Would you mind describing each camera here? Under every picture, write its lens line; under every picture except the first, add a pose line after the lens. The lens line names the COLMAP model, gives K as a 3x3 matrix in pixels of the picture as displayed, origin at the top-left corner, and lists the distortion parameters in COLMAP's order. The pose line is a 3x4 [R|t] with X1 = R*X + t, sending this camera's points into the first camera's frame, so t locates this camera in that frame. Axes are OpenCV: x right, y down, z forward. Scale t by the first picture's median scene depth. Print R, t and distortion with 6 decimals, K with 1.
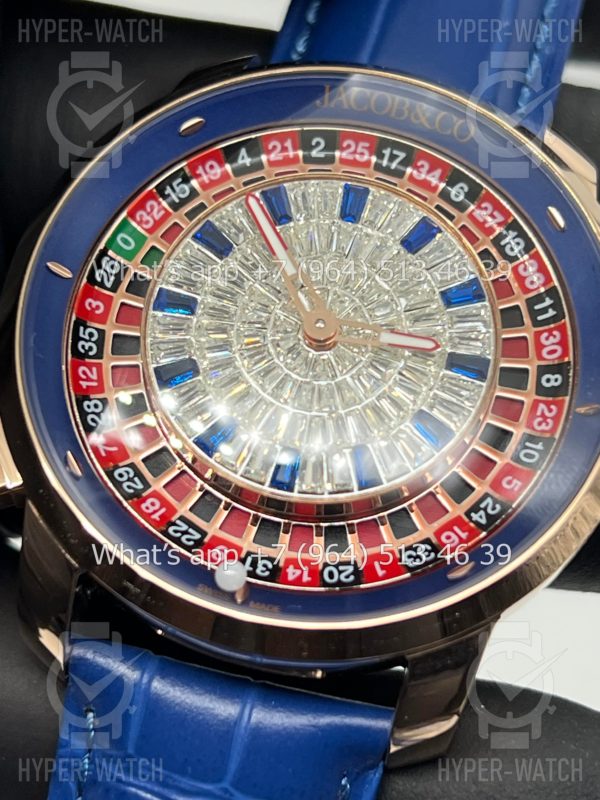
lens RADIAL K [[1890.5, 0, 300.0], [0, 1890.5, 400.0], [0, 0, 1]] dist [0.331215, -0.203561]
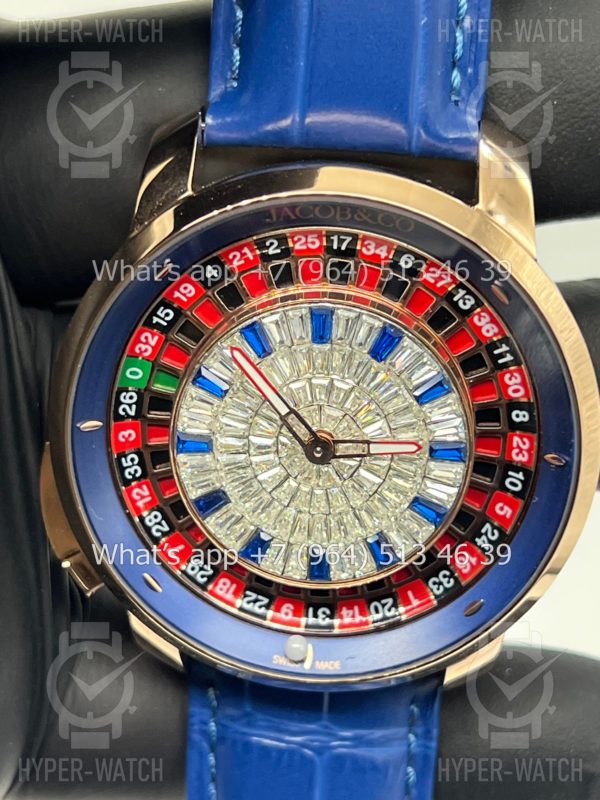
lens RADIAL K [[1890.5, 0, 300.0], [0, 1890.5, 400.0], [0, 0, 1]] dist [0.331215, -0.203561]
pose [[0.966624, -0.210542, -0.145977, 0.172688], [0.255606, 0.753821, 0.605326, -0.754905], [-0.017406, -0.622435, 0.782478, 0.092951]]
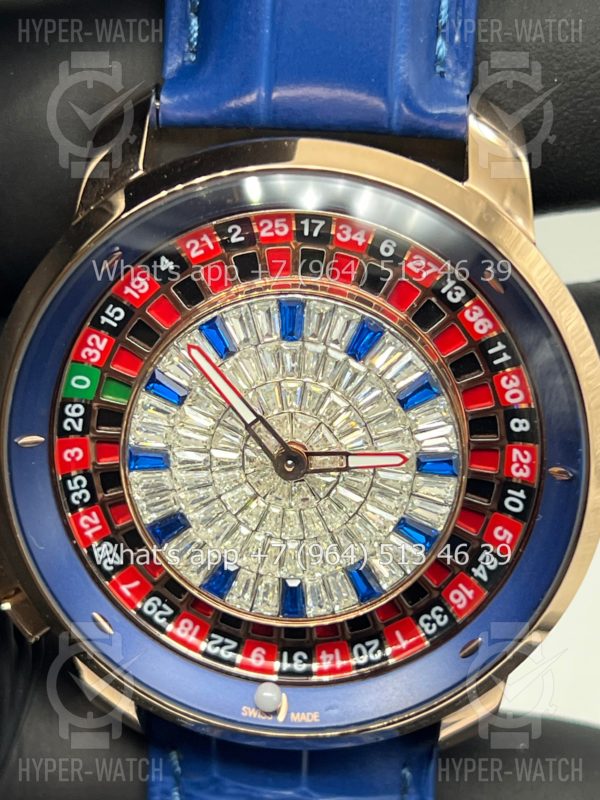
lens RADIAL K [[1890.5, 0, 300.0], [0, 1890.5, 400.0], [0, 0, 1]] dist [0.331215, -0.203561]
pose [[0.963591, -0.230280, -0.135882, 0.159142], [0.266715, 0.791948, 0.549255, -0.612159], [-0.018871, -0.565499, 0.824533, 0.162510]]
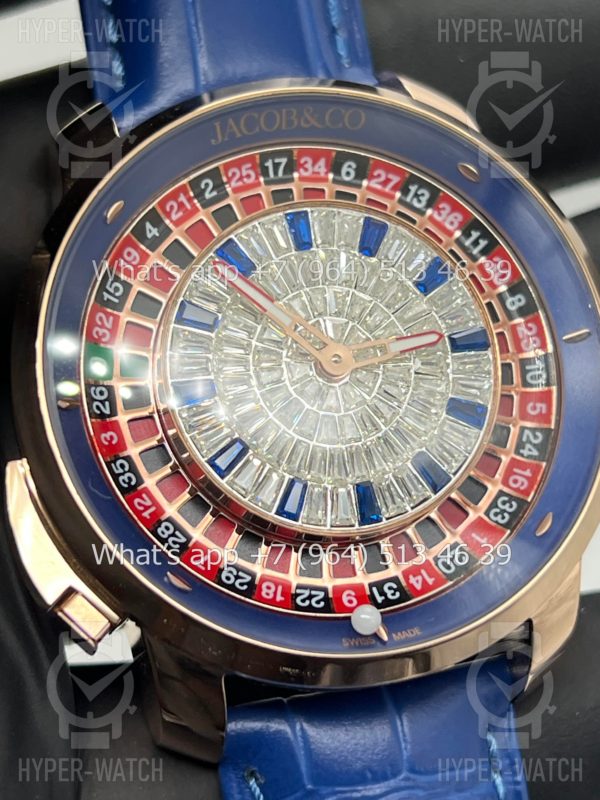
lens RADIAL K [[1890.5, 0, 300.0], [0, 1890.5, 400.0], [0, 0, 1]] dist [0.331215, -0.203561]
pose [[0.836307, -0.462430, 0.294533, -0.309678], [0.399069, 0.881801, 0.251338, -0.278477], [-0.375946, -0.092656, 0.921998, 0.049372]]
